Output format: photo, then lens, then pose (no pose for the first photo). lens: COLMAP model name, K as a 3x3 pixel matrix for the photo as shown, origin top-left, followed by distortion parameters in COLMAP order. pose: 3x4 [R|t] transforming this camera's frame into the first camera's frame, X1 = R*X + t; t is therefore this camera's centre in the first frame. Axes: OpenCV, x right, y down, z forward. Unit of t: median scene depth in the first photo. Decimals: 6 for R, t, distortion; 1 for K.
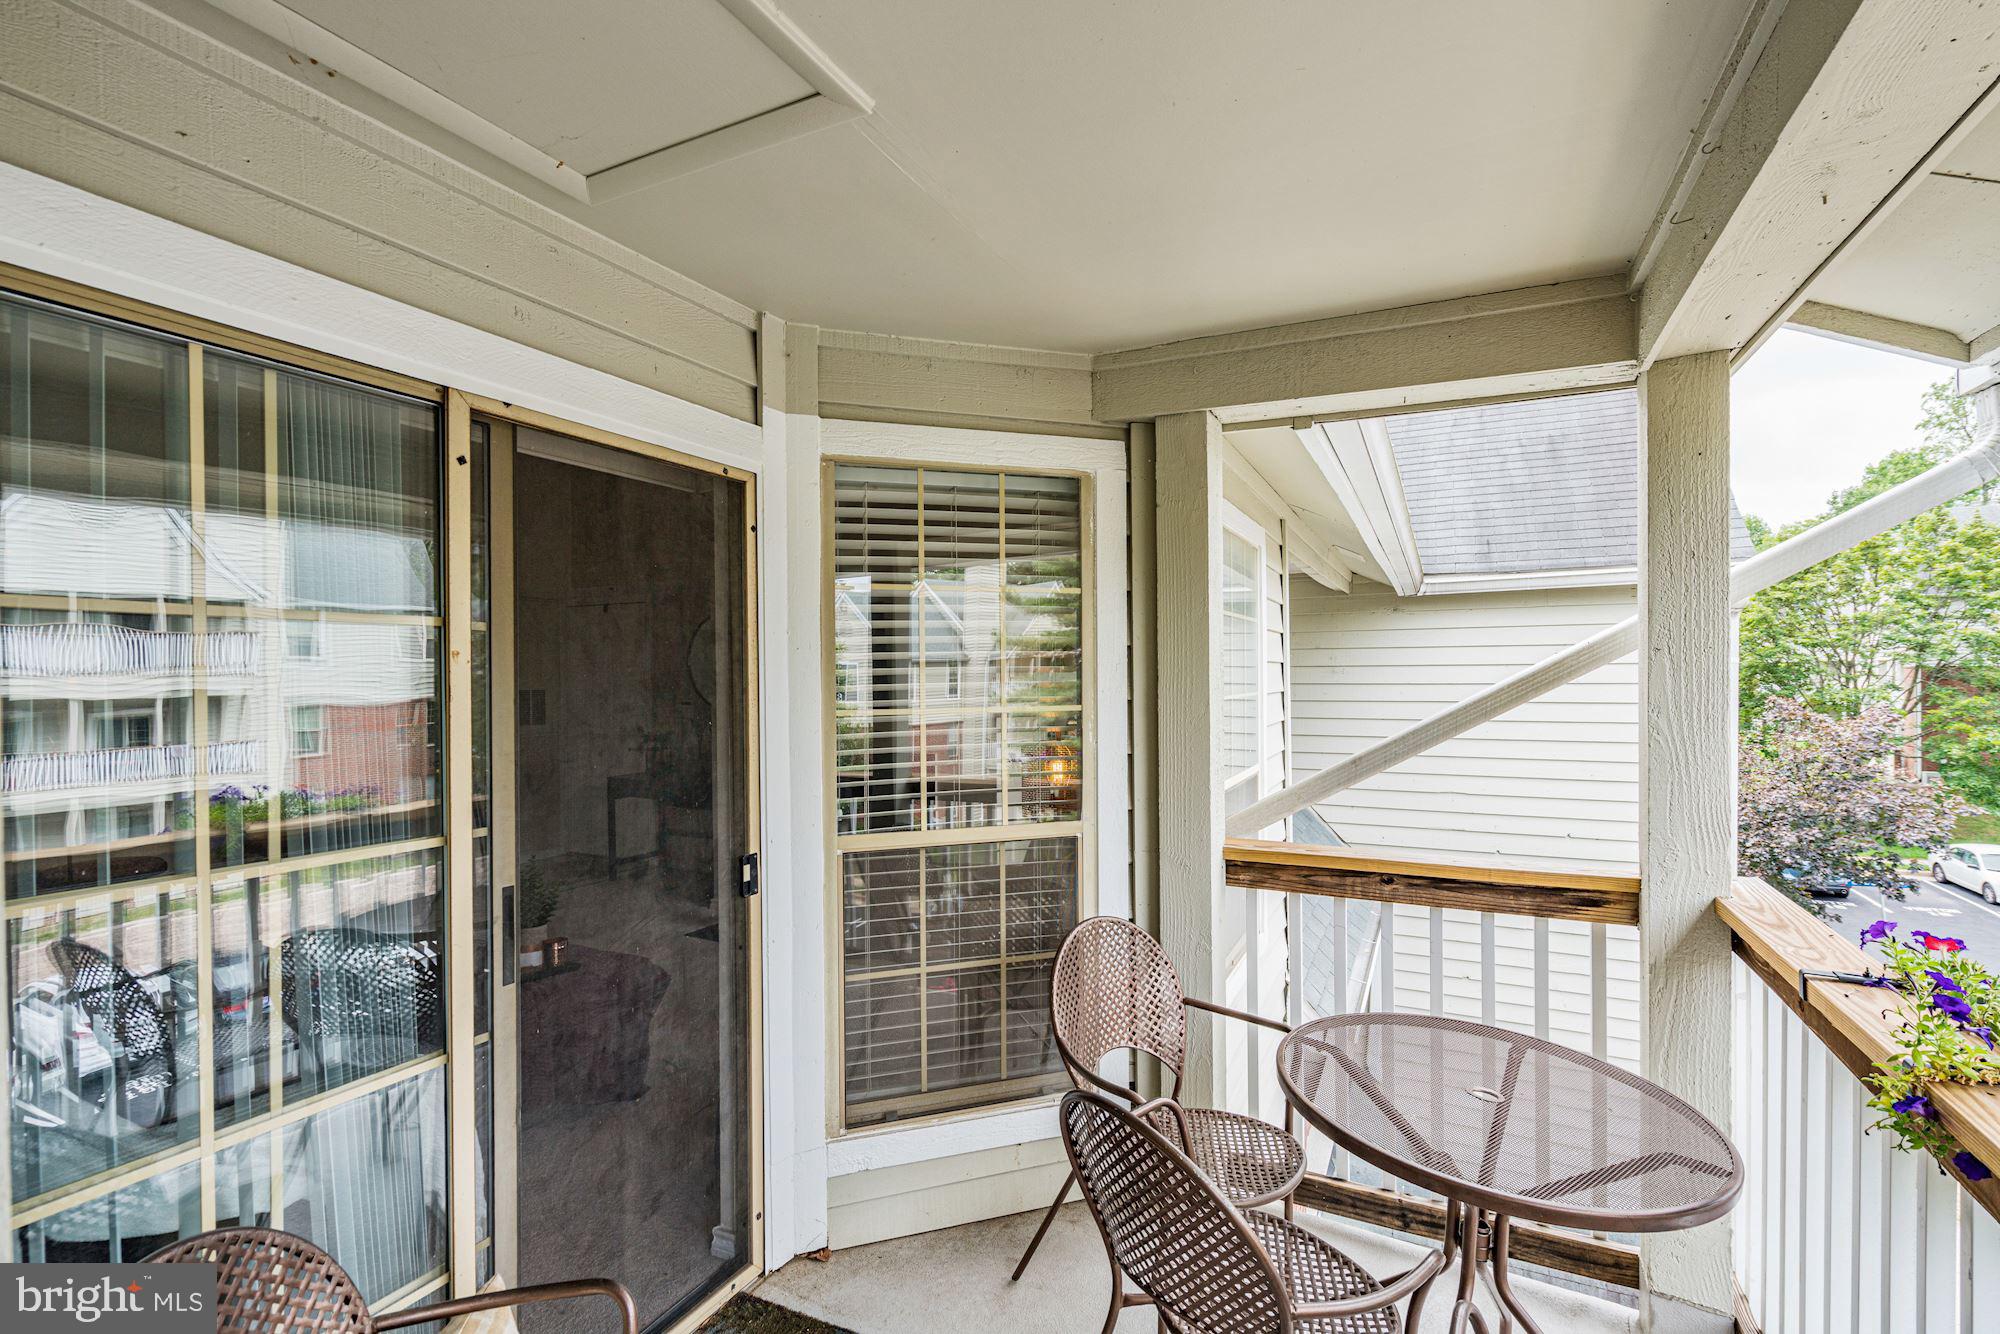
lens RADIAL K [[903.8, 0, 987.3], [0, 903.8, 677.9], [0, 0, 1]] dist [-0.003530, 0.002554]
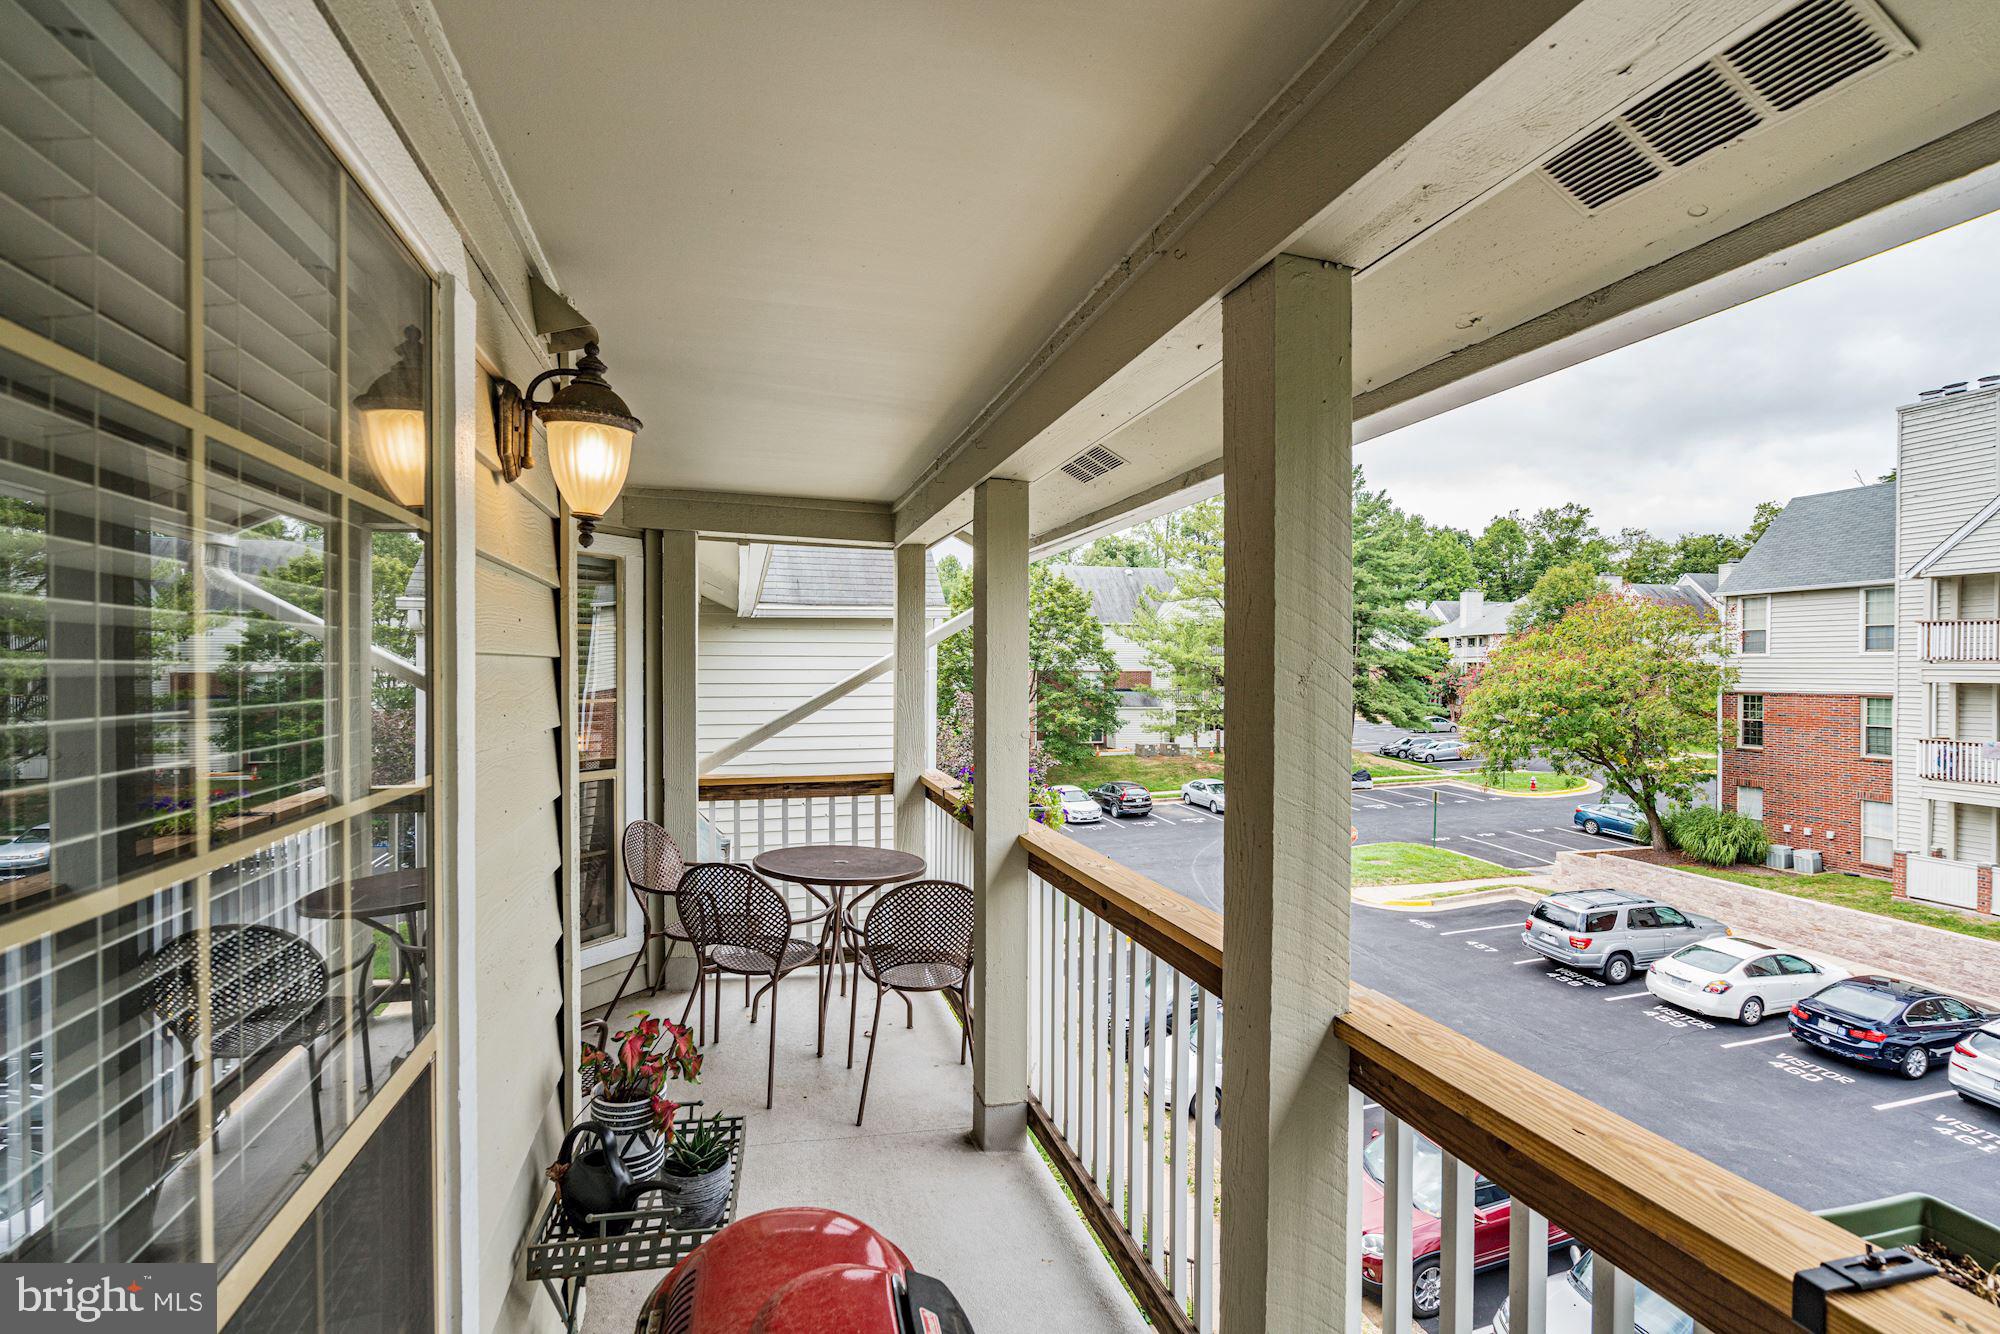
lens RADIAL K [[903.8, 0, 998.3], [0, 903.8, 673.2], [0, 0, 1]] dist [-0.003530, 0.002554]
pose [[0.728285, 0.005957, 0.685249, -0.511915], [-0.003425, 0.999981, -0.005054, -0.009396], [-0.685266, 0.001334, 0.728291, -0.664025]]
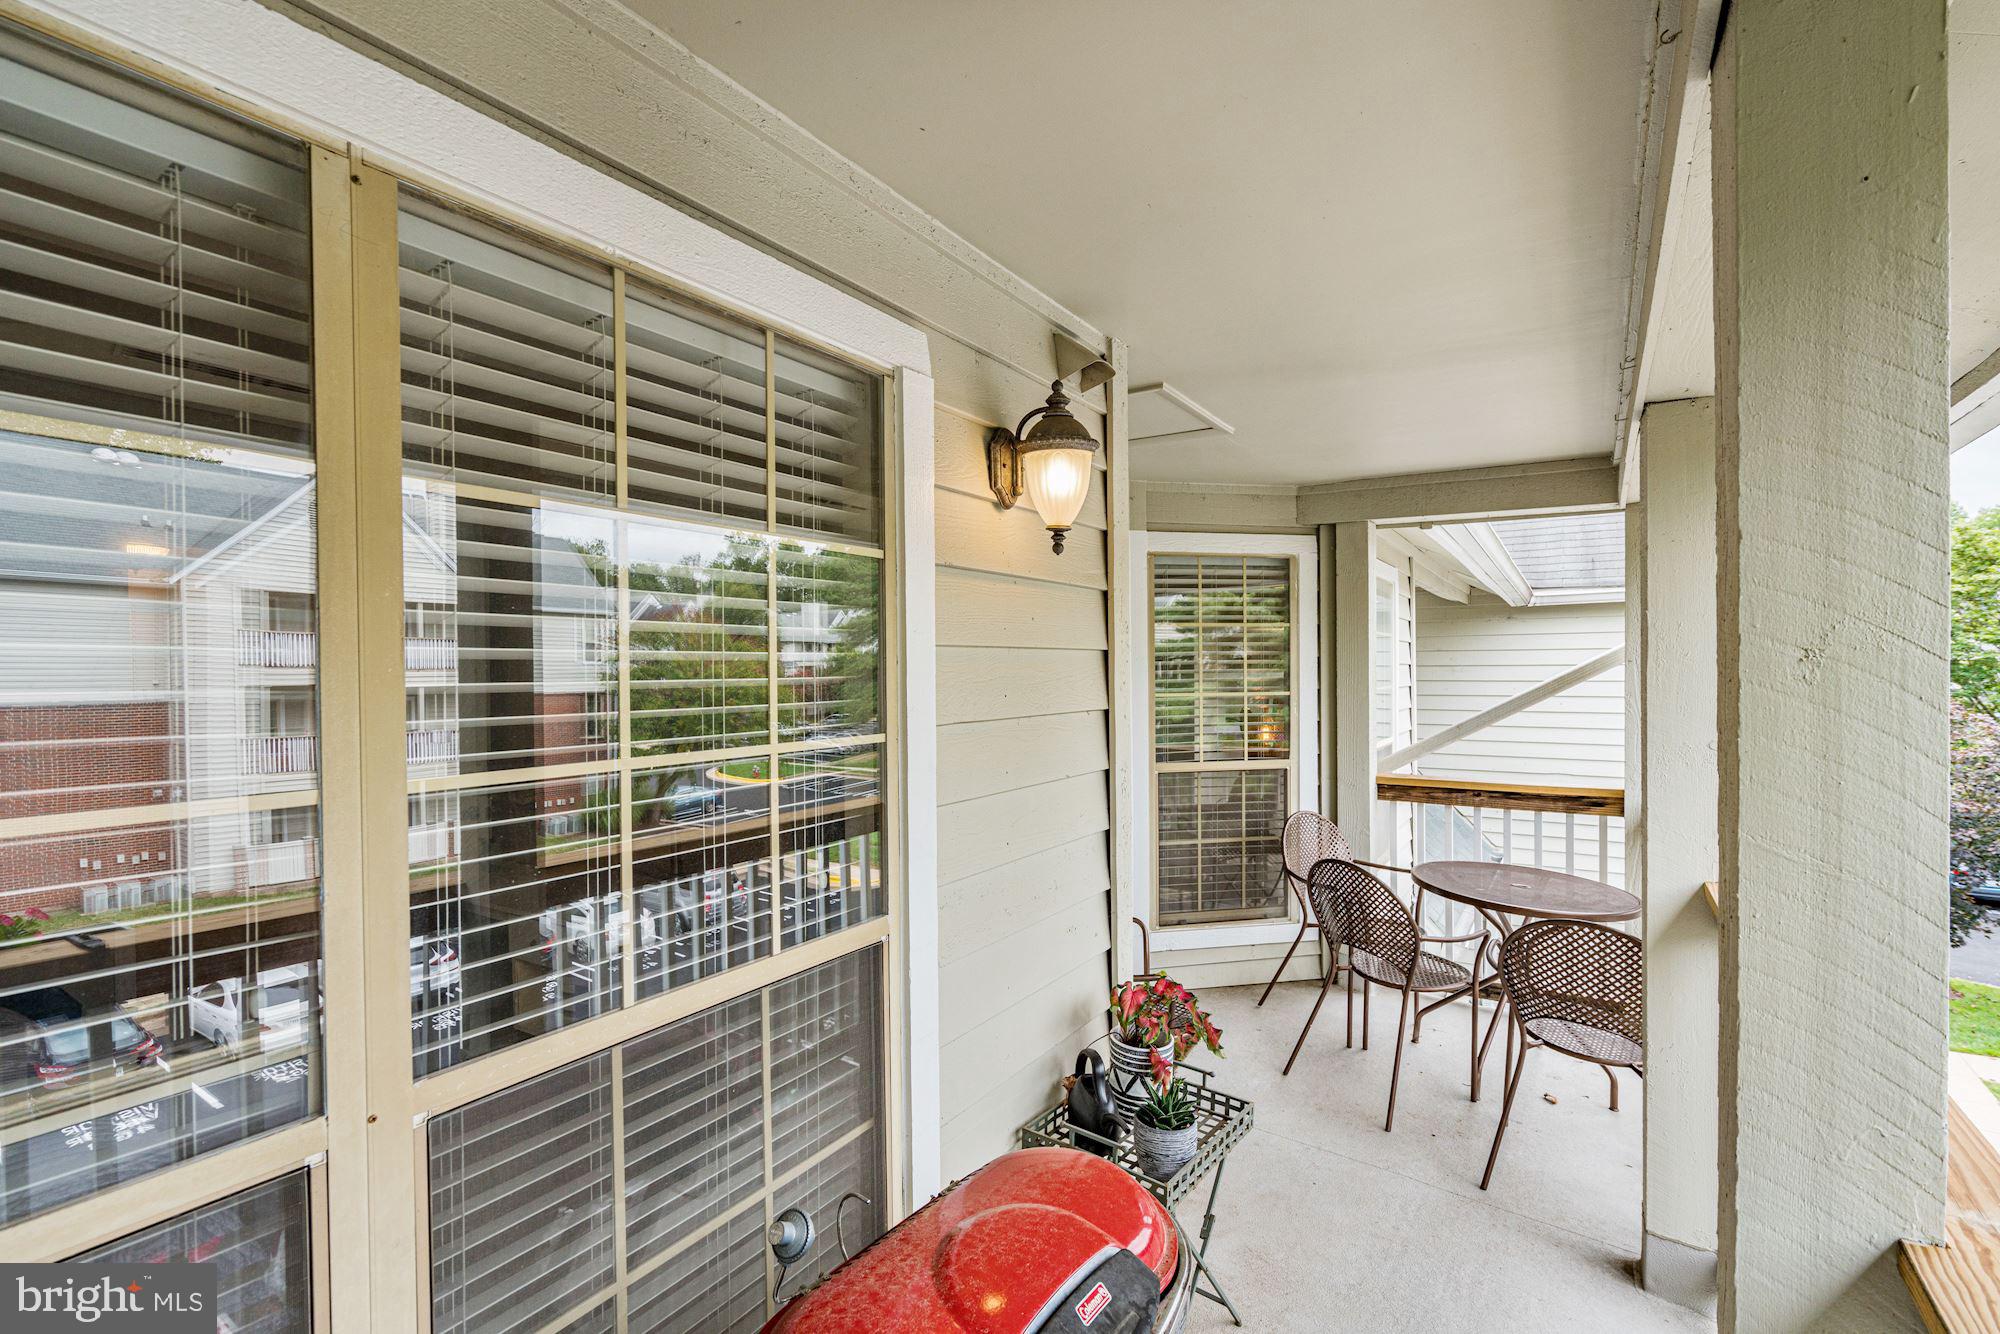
lens RADIAL K [[903.8, 0, 992.0], [0, 903.8, 673.5], [0, 0, 1]] dist [-0.003530, 0.002554]
pose [[0.993657, 0.002696, -0.112423, -0.261558], [-0.002808, 0.999996, -0.000836, -0.000795], [0.112421, 0.001147, 0.993660, -0.753062]]
